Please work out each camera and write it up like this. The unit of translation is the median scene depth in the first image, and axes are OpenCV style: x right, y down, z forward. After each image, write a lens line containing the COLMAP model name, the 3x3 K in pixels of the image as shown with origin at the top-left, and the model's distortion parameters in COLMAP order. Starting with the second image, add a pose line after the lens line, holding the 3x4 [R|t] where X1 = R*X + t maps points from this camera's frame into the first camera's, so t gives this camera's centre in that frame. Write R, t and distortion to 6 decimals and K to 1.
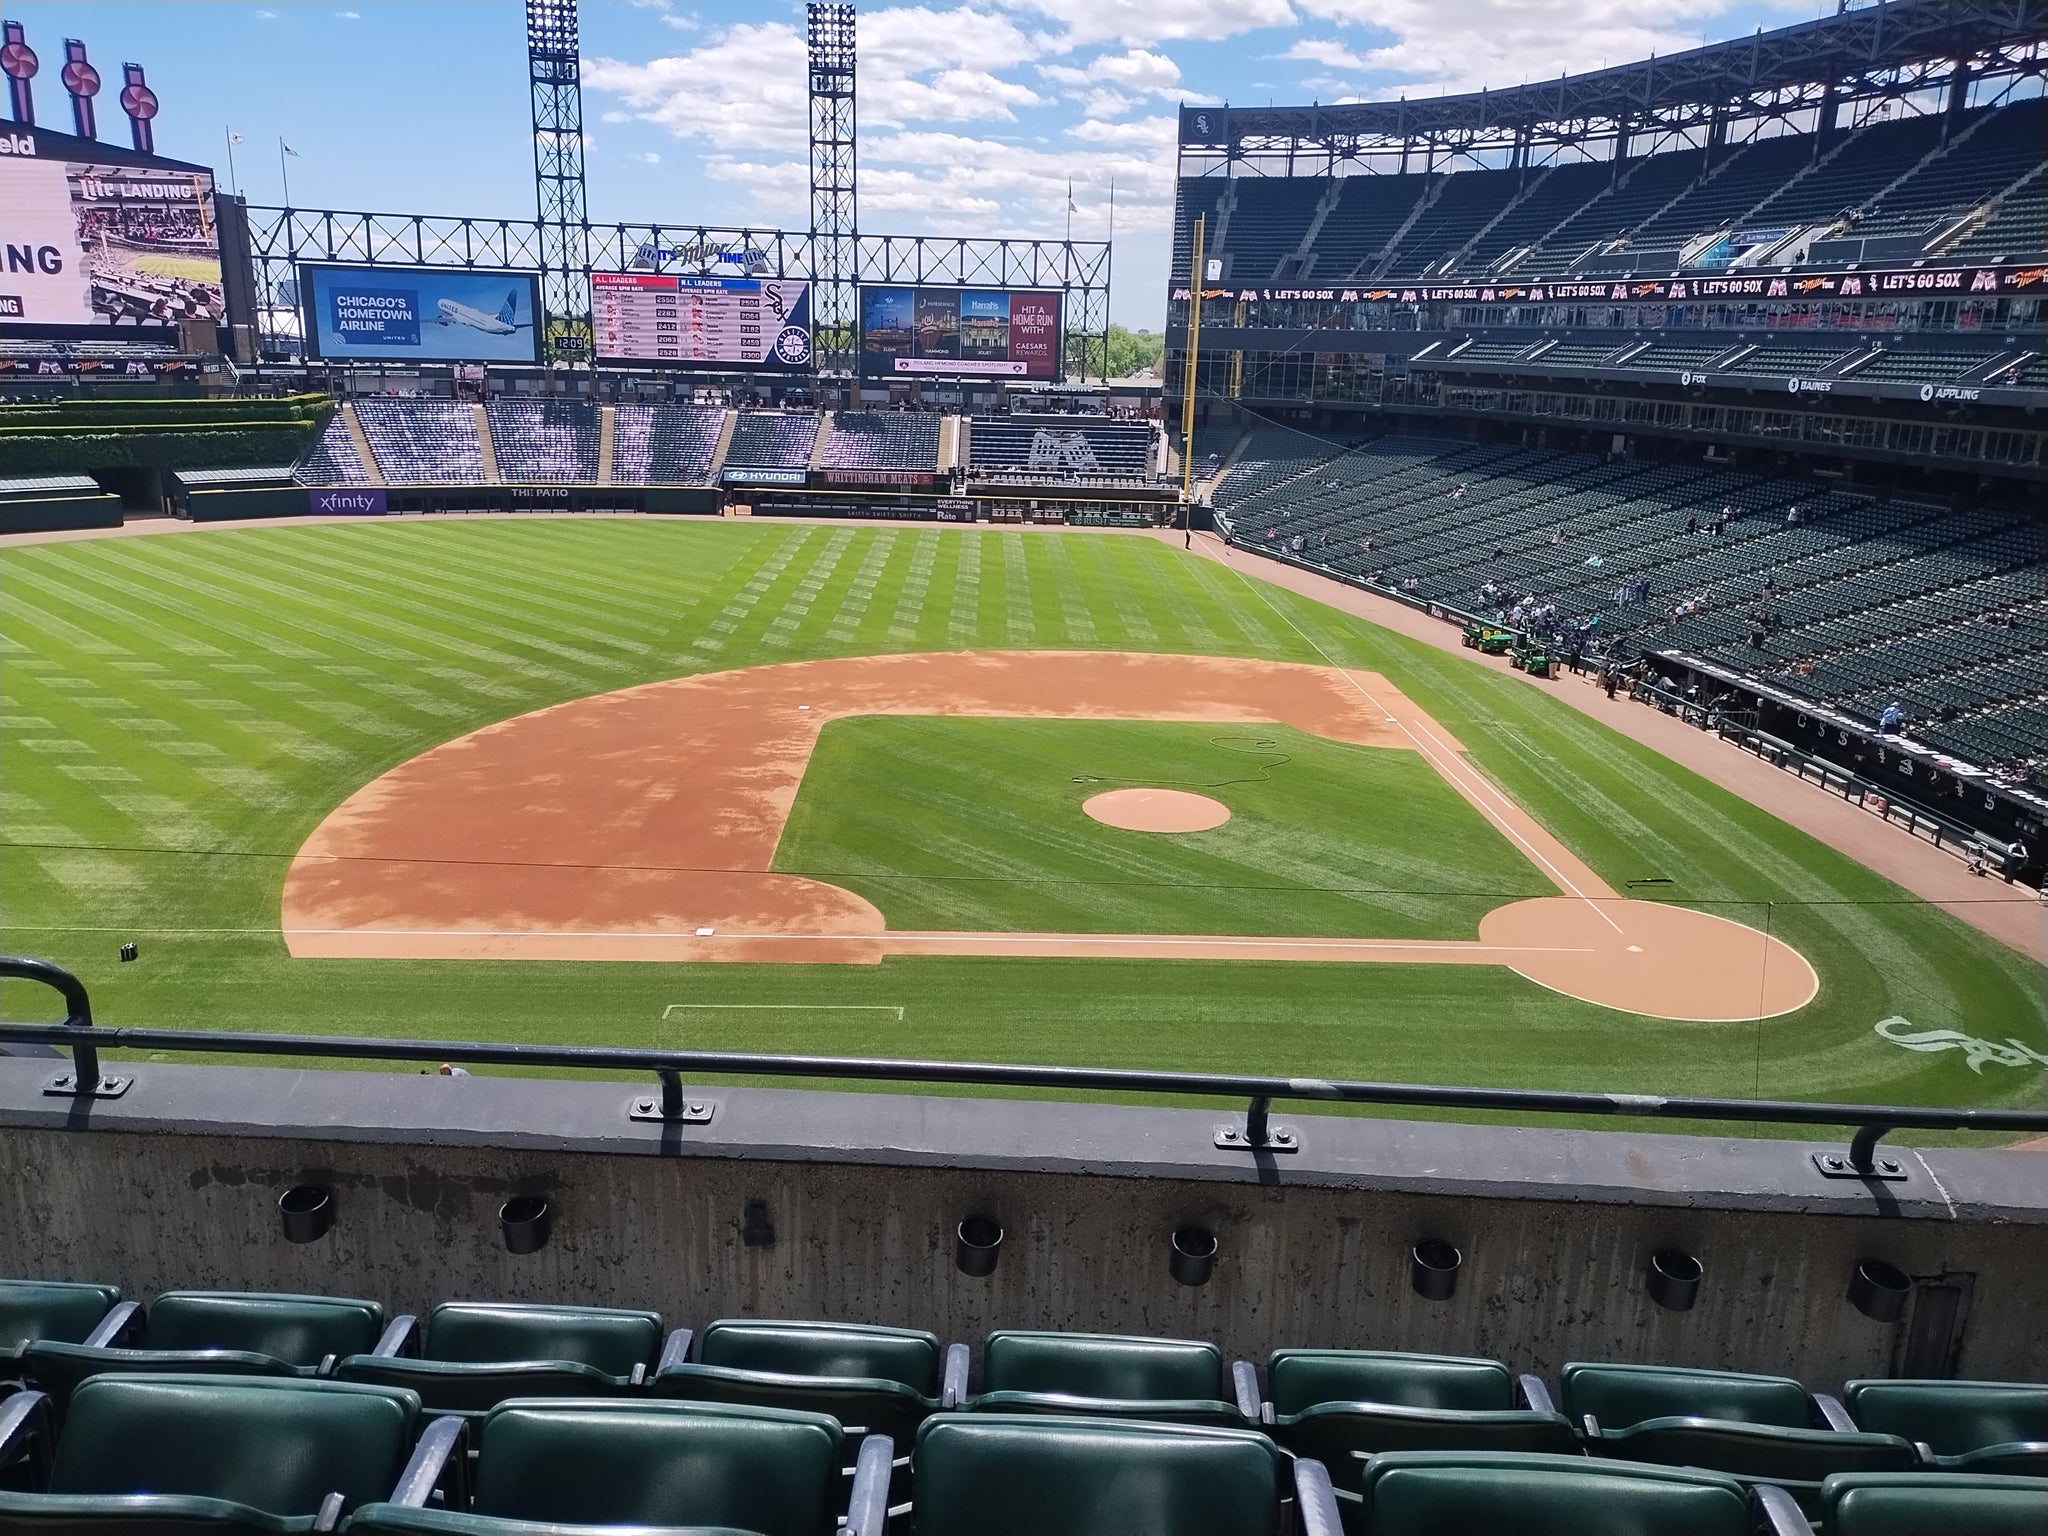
lens RADIAL K [[1506.6, 0, 1012.9], [0, 1506.6, 792.8], [0, 0, 1]] dist [0.037737, -0.039092]
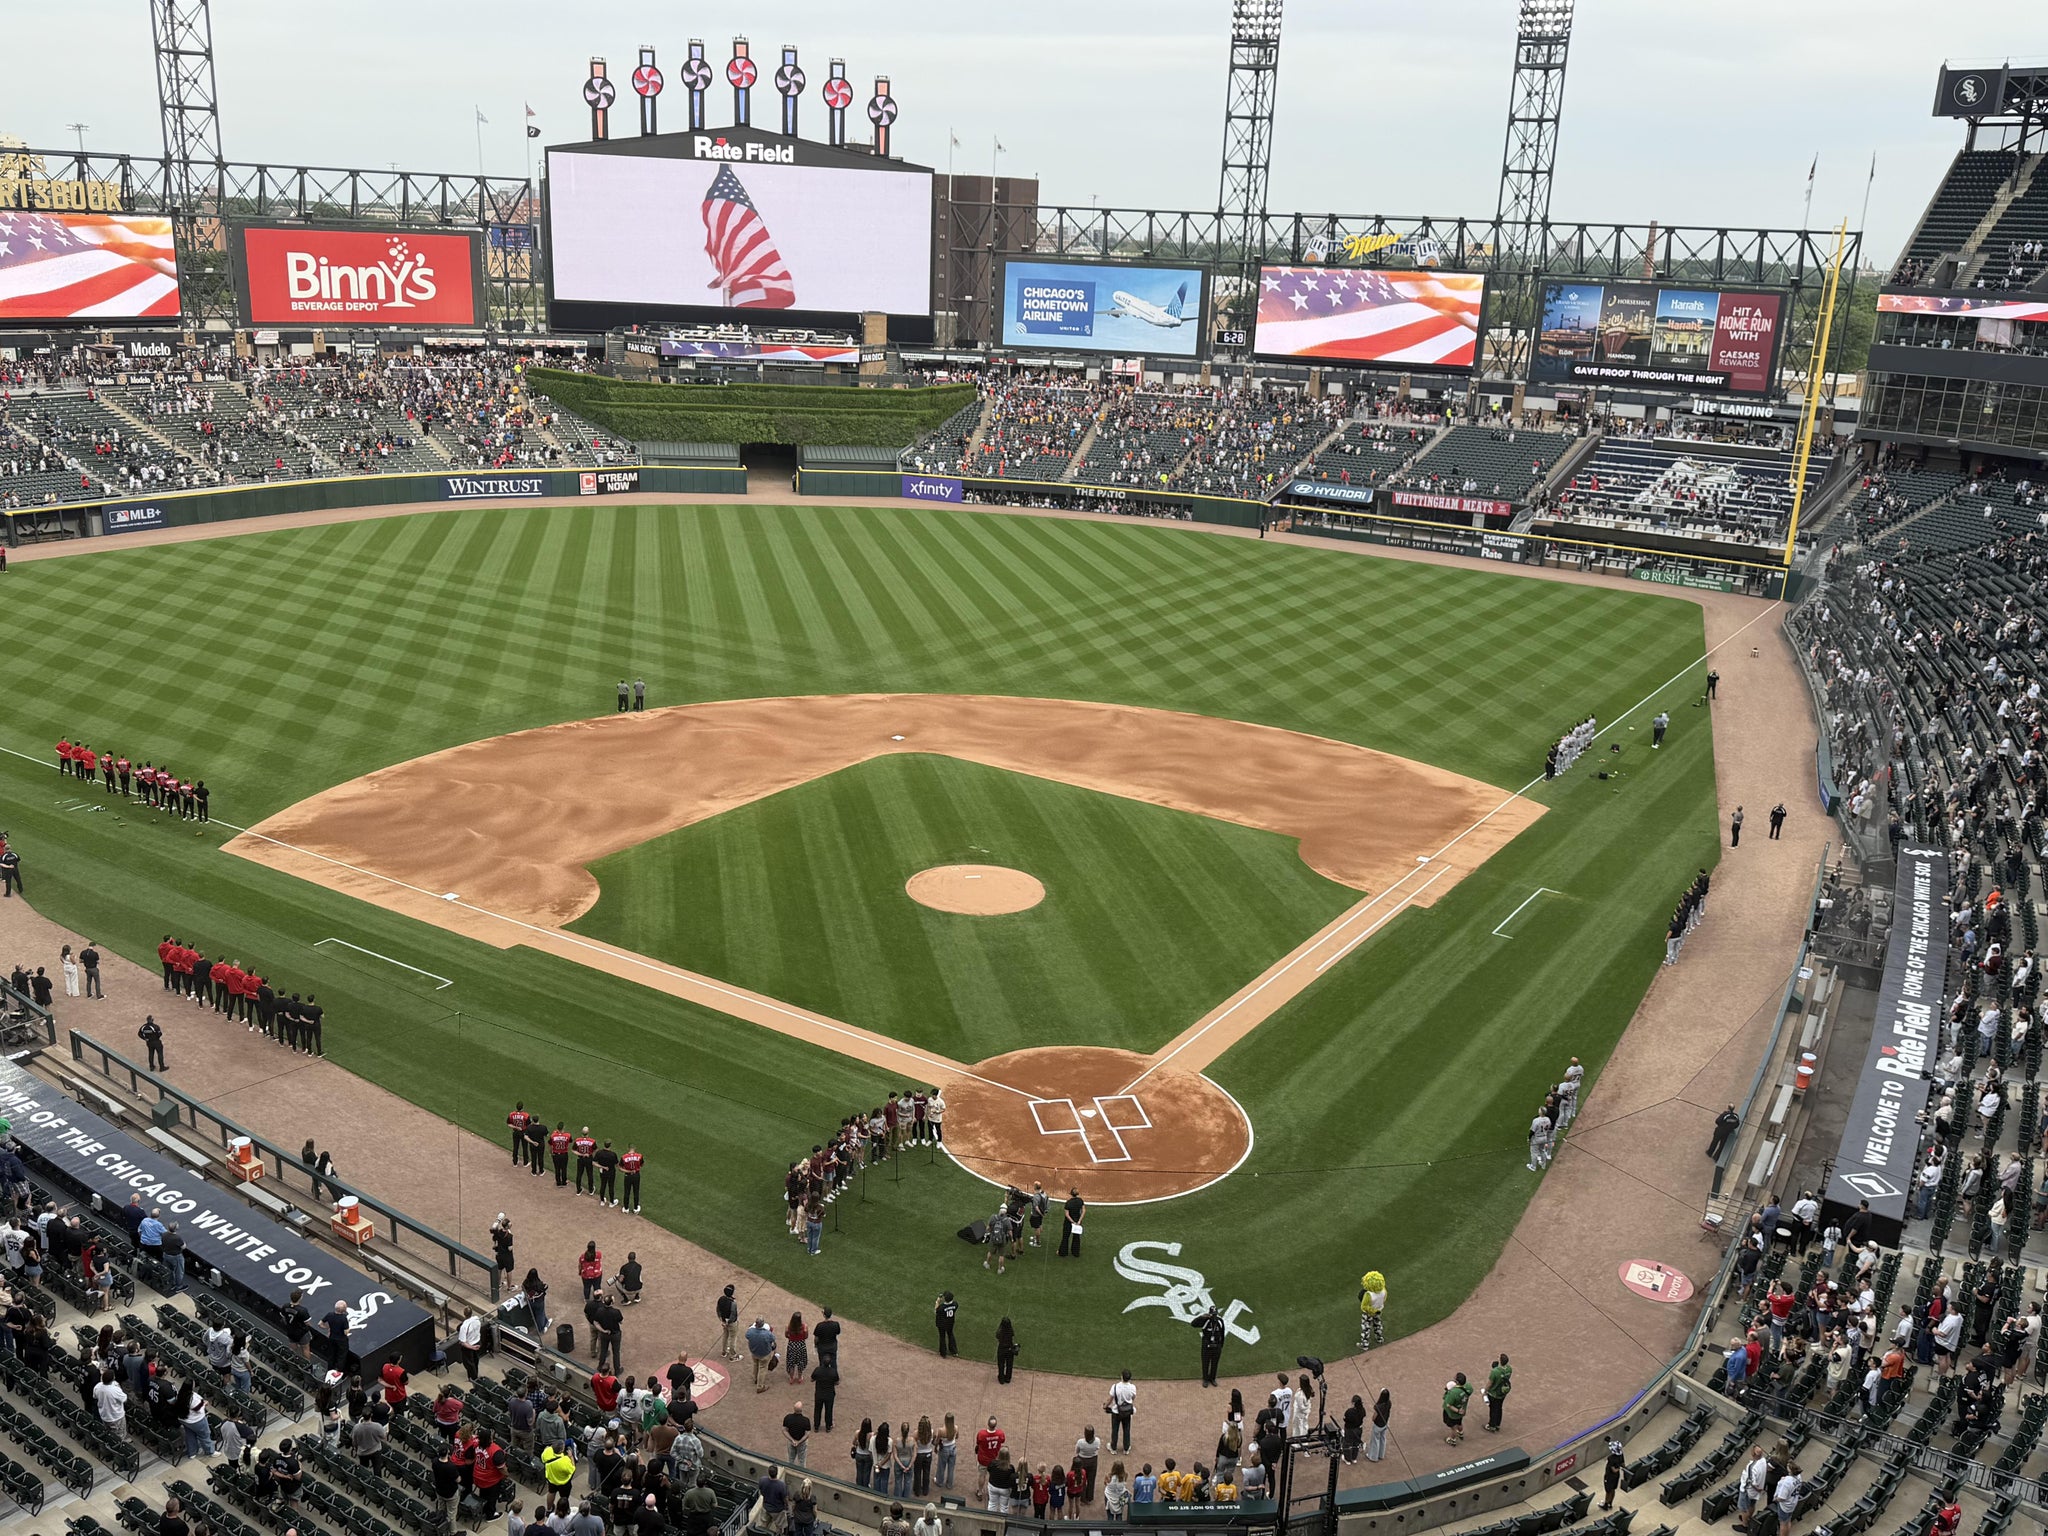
lens RADIAL K [[1697.7, 0, 1036.0], [0, 1697.7, 786.8], [0, 0, 1]] dist [0.115217, -0.160272]
pose [[0.833196, 0.175767, -0.524300, 0.243943], [-0.179087, 0.982809, 0.044881, -0.039358], [0.523175, 0.056501, 0.850350, 0.008762]]
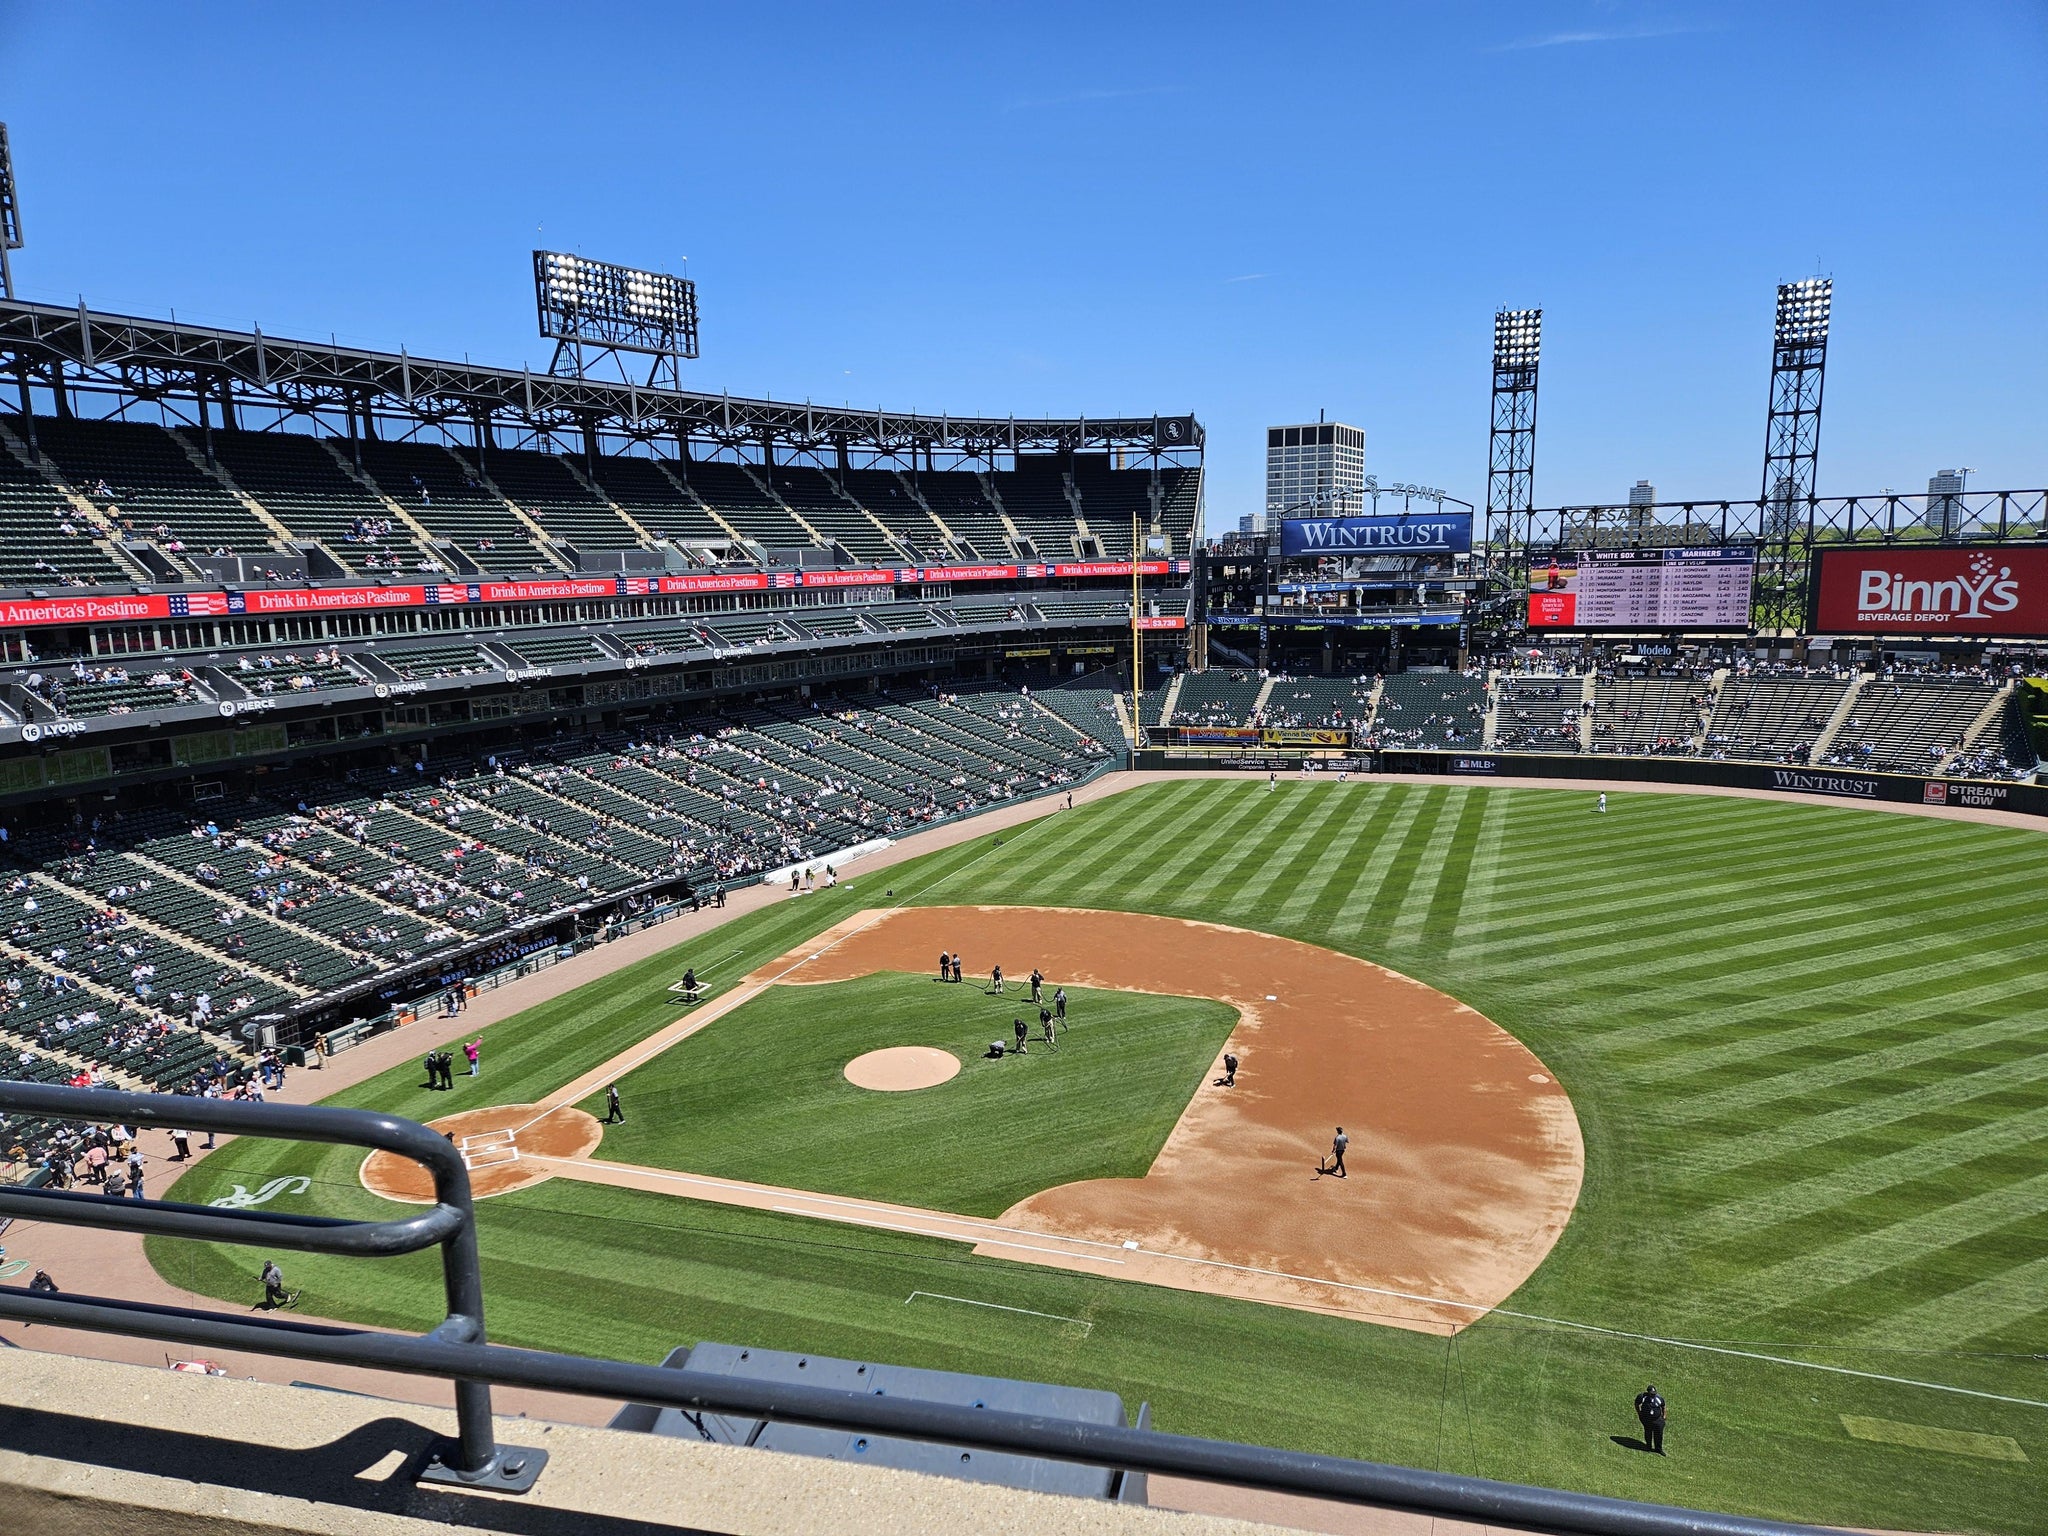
lens RADIAL K [[1362.8, 0, 1004.5], [0, 1362.8, 797.7], [0, 0, 1]] dist [0.038361, -0.019829]
pose [[-0.362924, 0.149421, -0.919761, 0.360743], [-0.256967, 0.932736, 0.252925, -0.171492], [0.895686, 0.328141, -0.300116, 0.449295]]
